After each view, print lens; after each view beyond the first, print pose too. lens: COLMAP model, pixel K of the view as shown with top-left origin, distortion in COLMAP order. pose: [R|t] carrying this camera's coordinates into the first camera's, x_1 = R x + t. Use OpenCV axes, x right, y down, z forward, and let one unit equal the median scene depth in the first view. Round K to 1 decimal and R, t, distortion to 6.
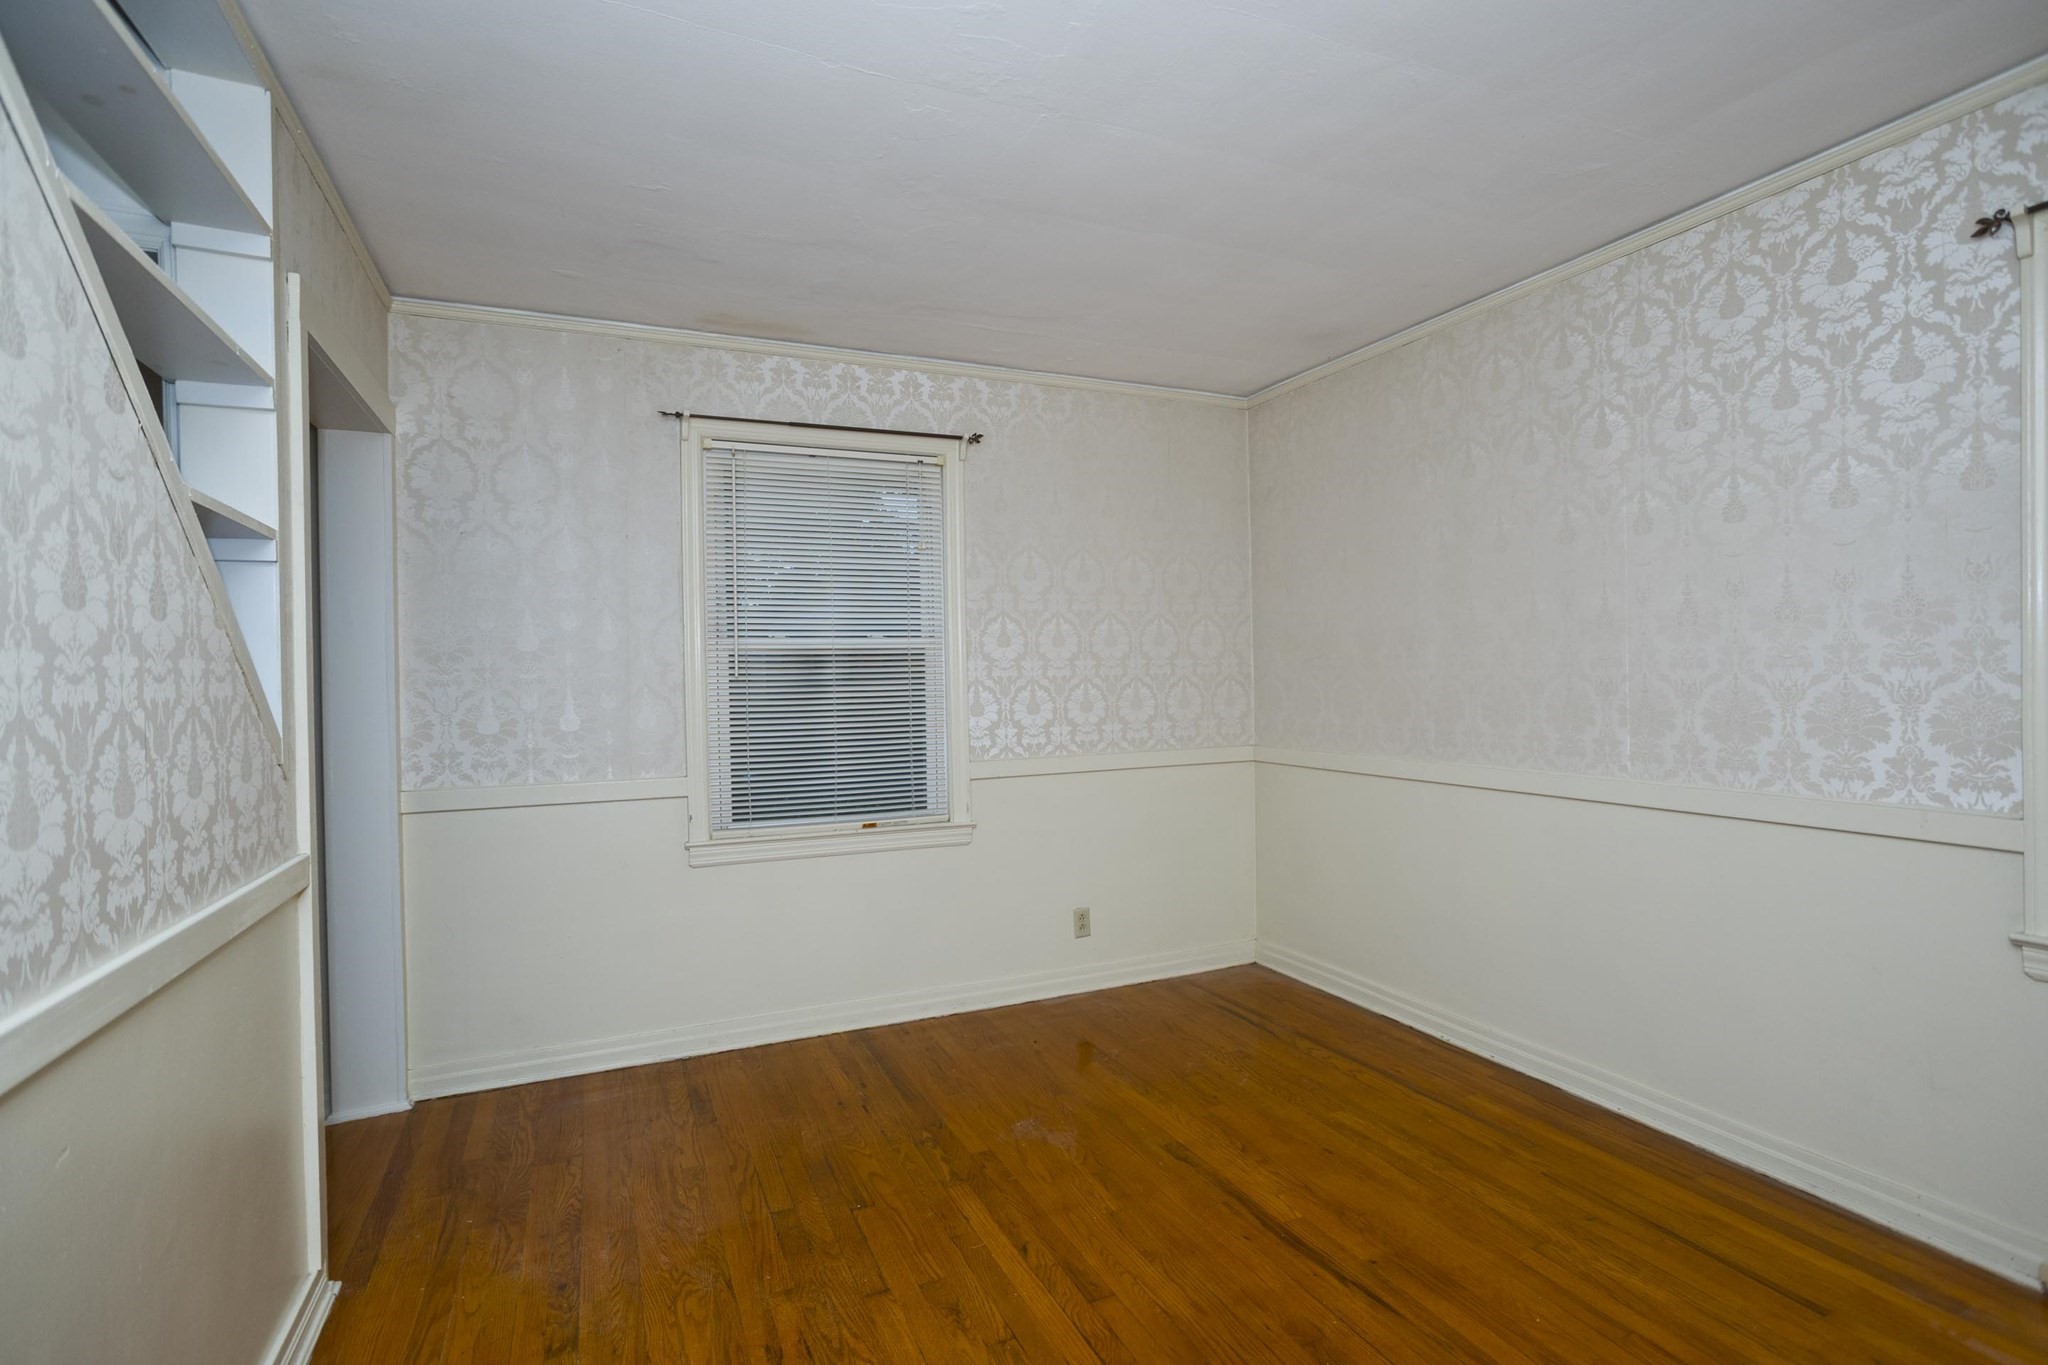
lens RADIAL K [[983.1, 0, 1035.8], [0, 983.1, 677.5], [0, 0, 1]] dist [-0.050870, 0.031247]
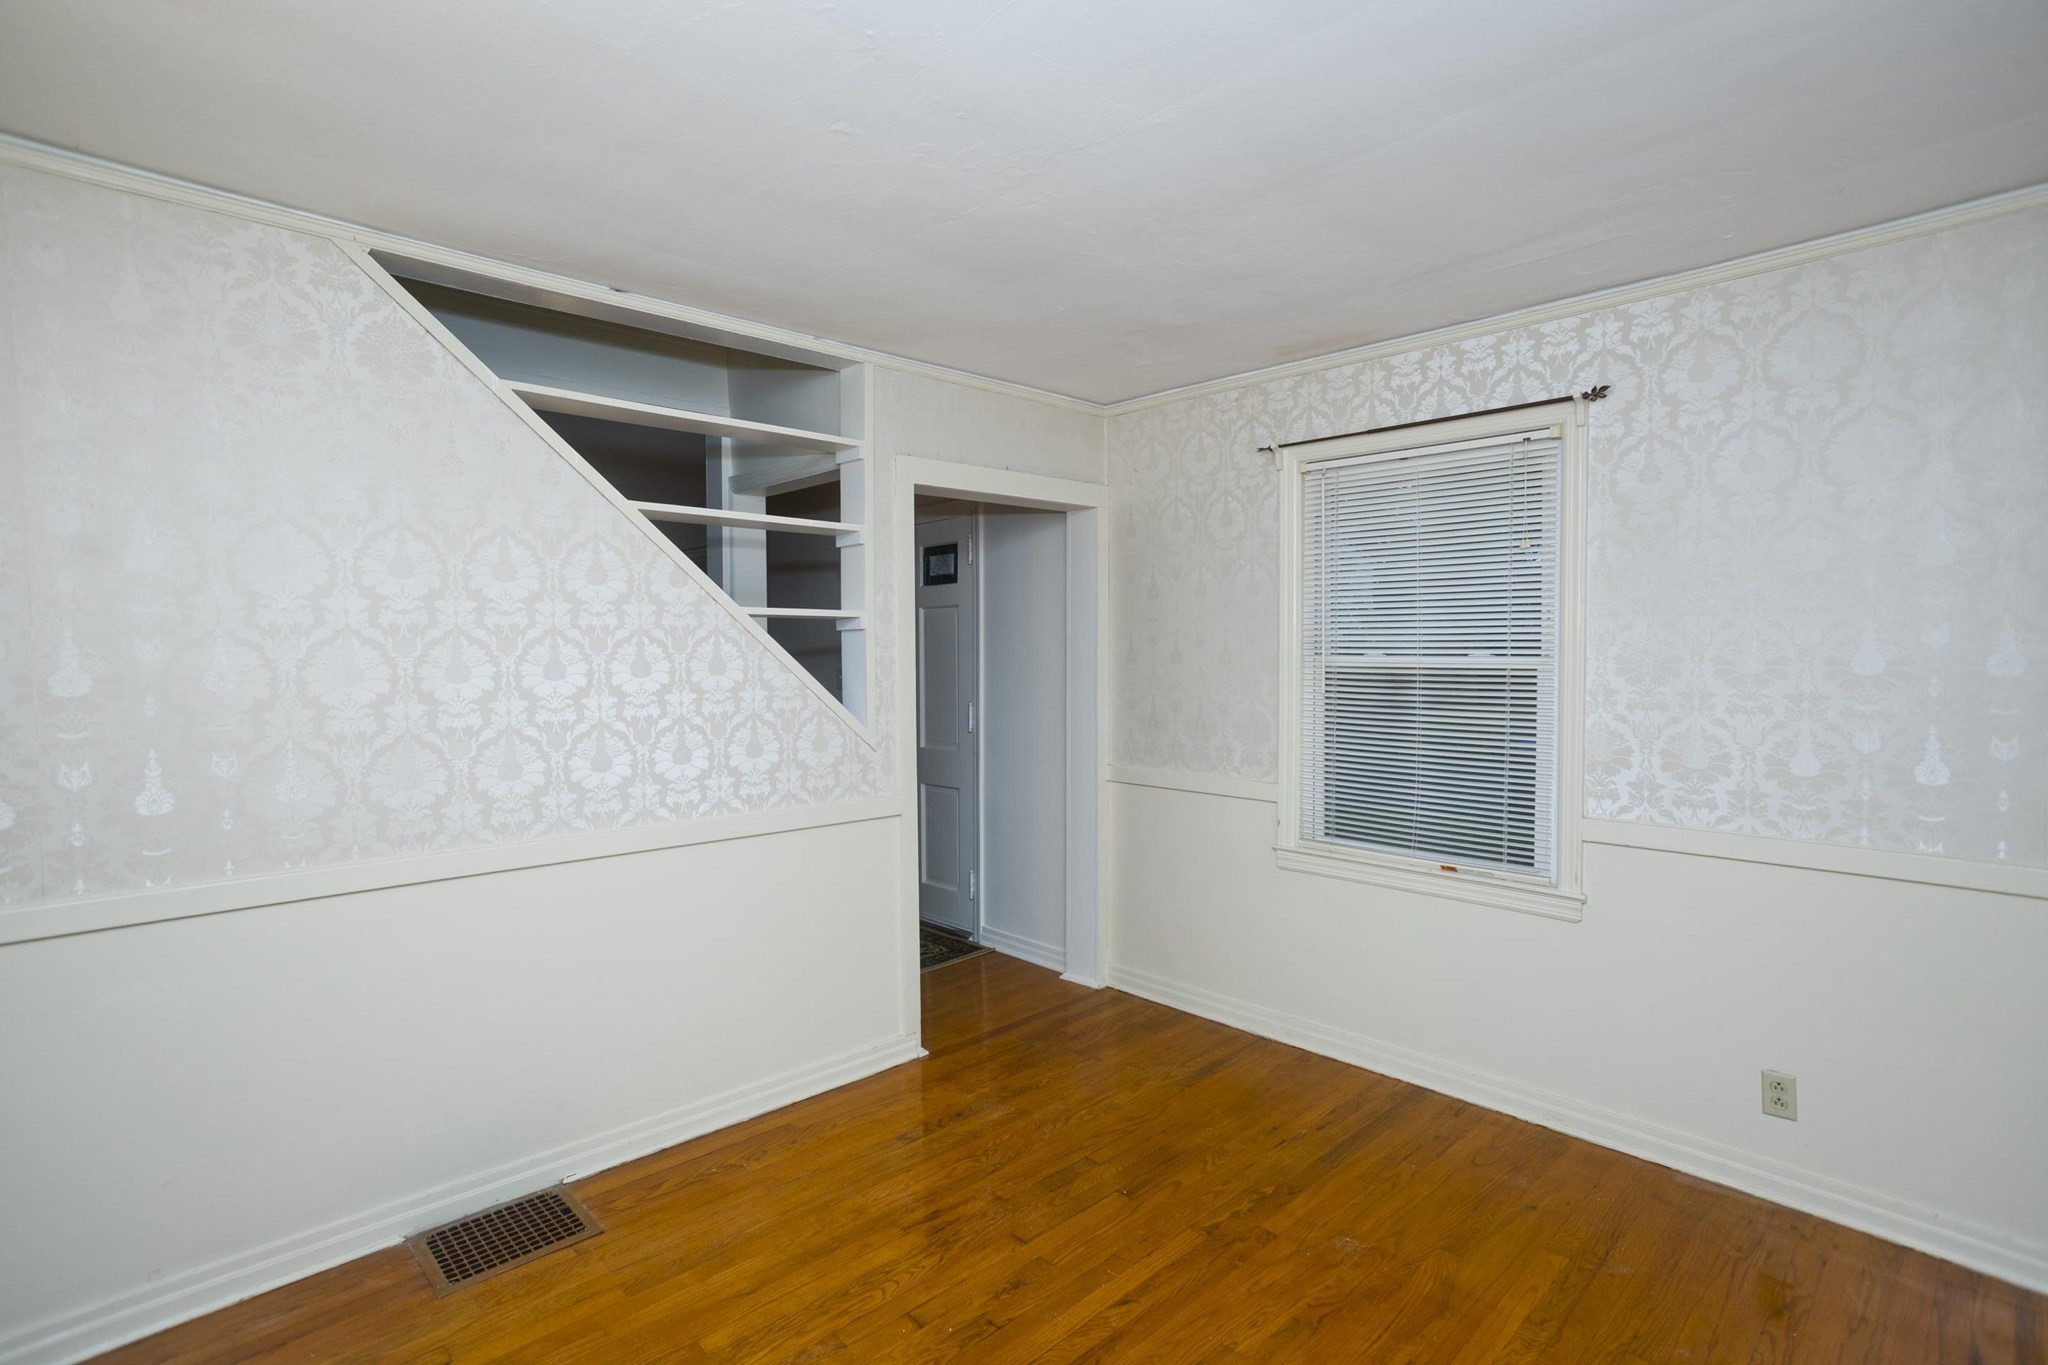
lens RADIAL K [[986.6, 0, 1024.0], [0, 986.6, 682.5], [0, 0, 1]] dist [0.001594, 0.000208]
pose [[0.335782, 0.053688, -0.940408, 0.567409], [-0.003023, 0.998431, 0.055922, -0.070283], [0.941935, -0.015934, 0.335418, 0.365119]]
